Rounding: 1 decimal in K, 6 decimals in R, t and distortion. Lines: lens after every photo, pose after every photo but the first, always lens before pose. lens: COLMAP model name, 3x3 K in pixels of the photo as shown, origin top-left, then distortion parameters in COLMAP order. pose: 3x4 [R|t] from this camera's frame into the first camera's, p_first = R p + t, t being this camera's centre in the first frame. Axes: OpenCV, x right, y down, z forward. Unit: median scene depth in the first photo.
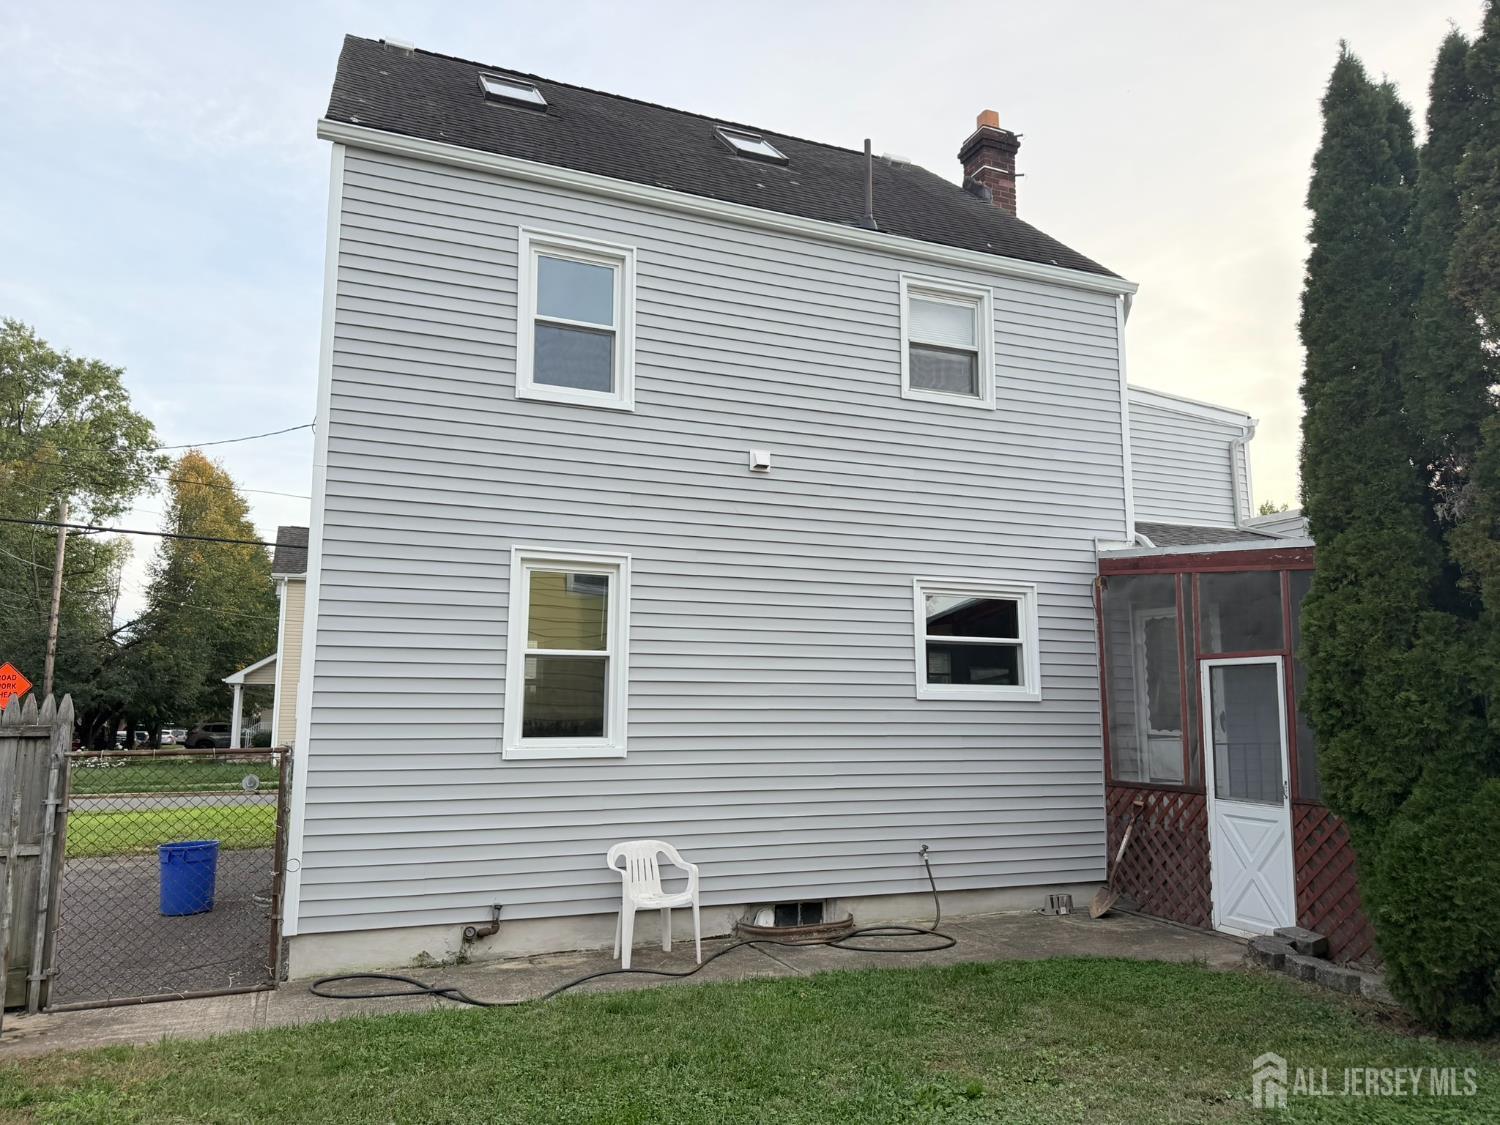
lens RADIAL K [[1069.5, 0, 751.0], [0, 1069.5, 573.1], [0, 0, 1]] dist [0.054637, -0.055041]
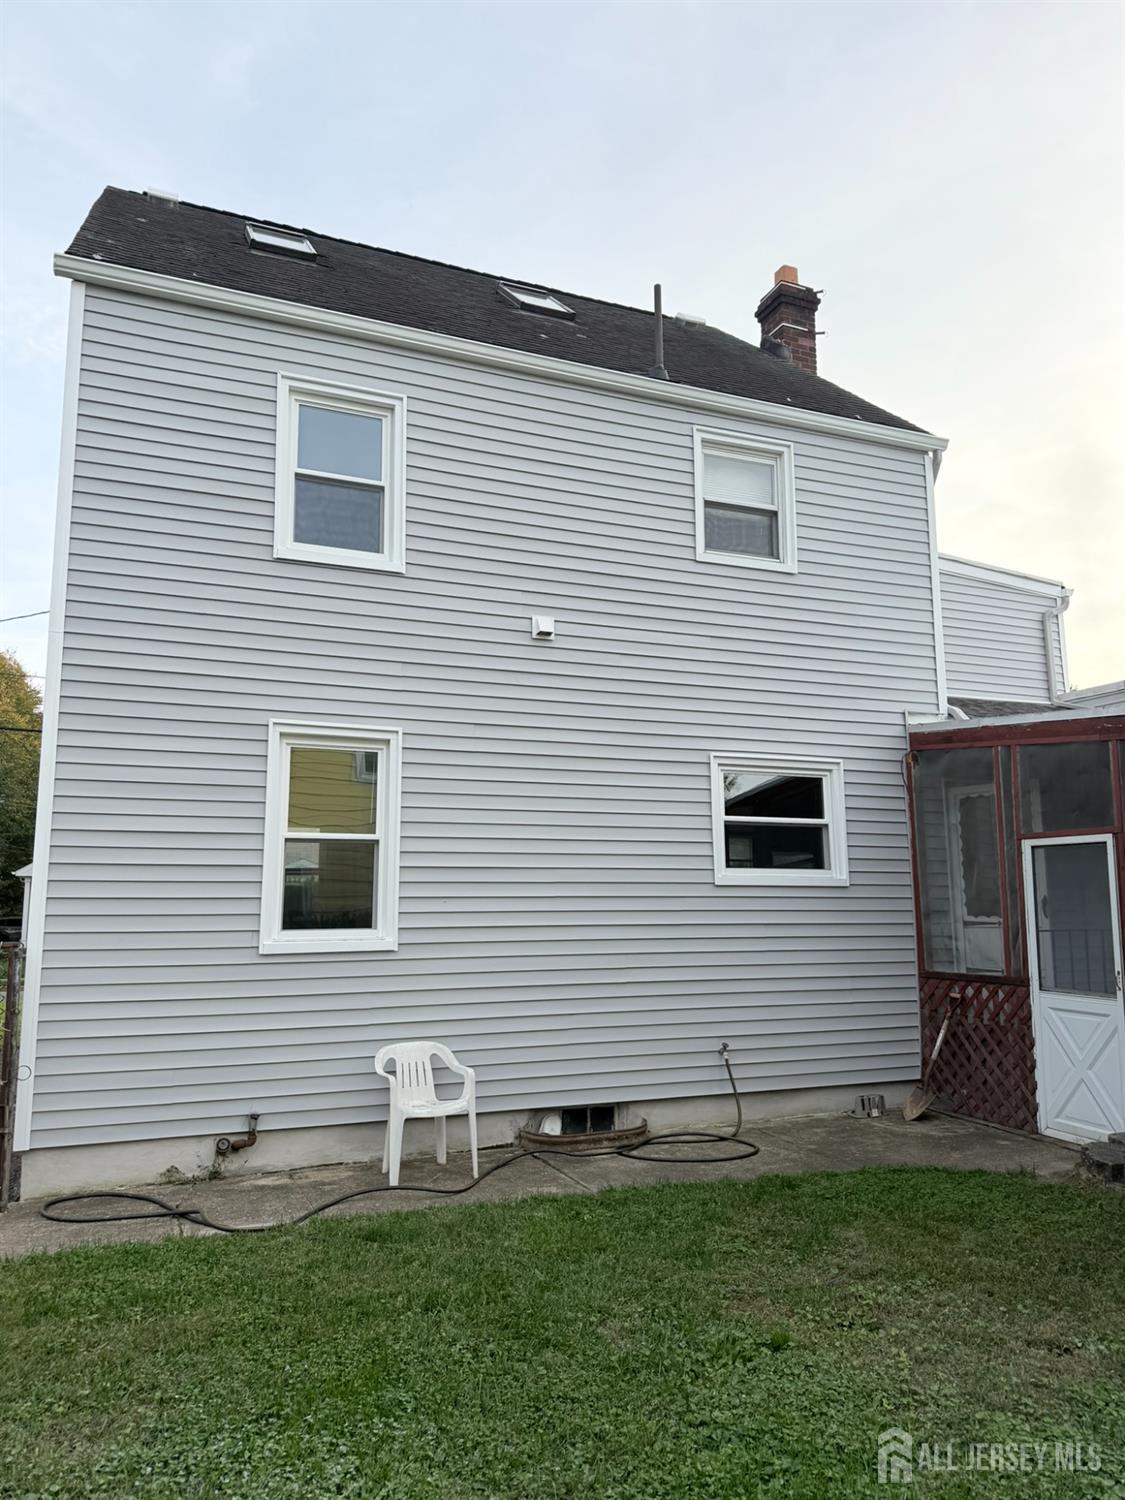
lens RADIAL K [[1069.5, 0, 554.5], [0, 1069.5, 757.6], [0, 0, 1]] dist [0.054637, -0.055041]
pose [[0.999975, -0.006937, 0.001392, 0.017704], [0.006944, 0.999962, -0.005345, 0.013238], [-0.001355, 0.005355, 0.999985, 0.083134]]
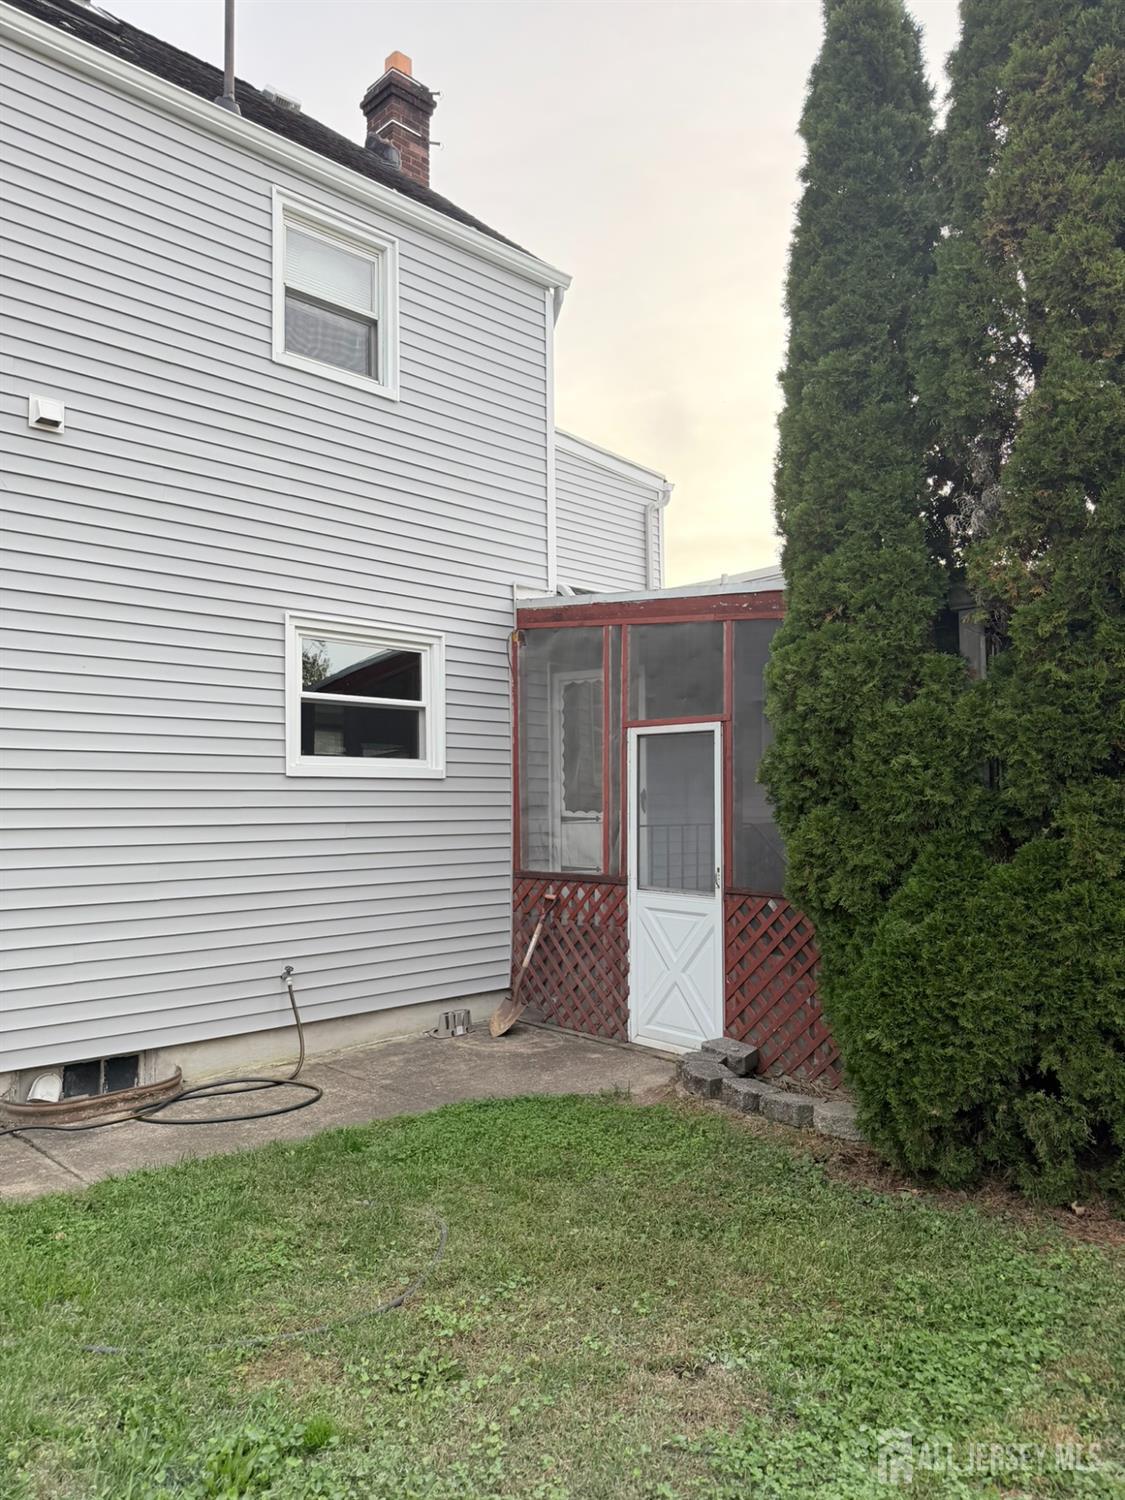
lens RADIAL K [[1069.5, 0, 556.4], [0, 1069.5, 754.3], [0, 0, 1]] dist [0.054637, -0.055041]
pose [[0.930439, 0.012210, 0.366243, 0.063637], [-0.043375, 0.996088, 0.076987, 0.042591], [-0.363871, -0.087517, 0.927329, 0.263477]]
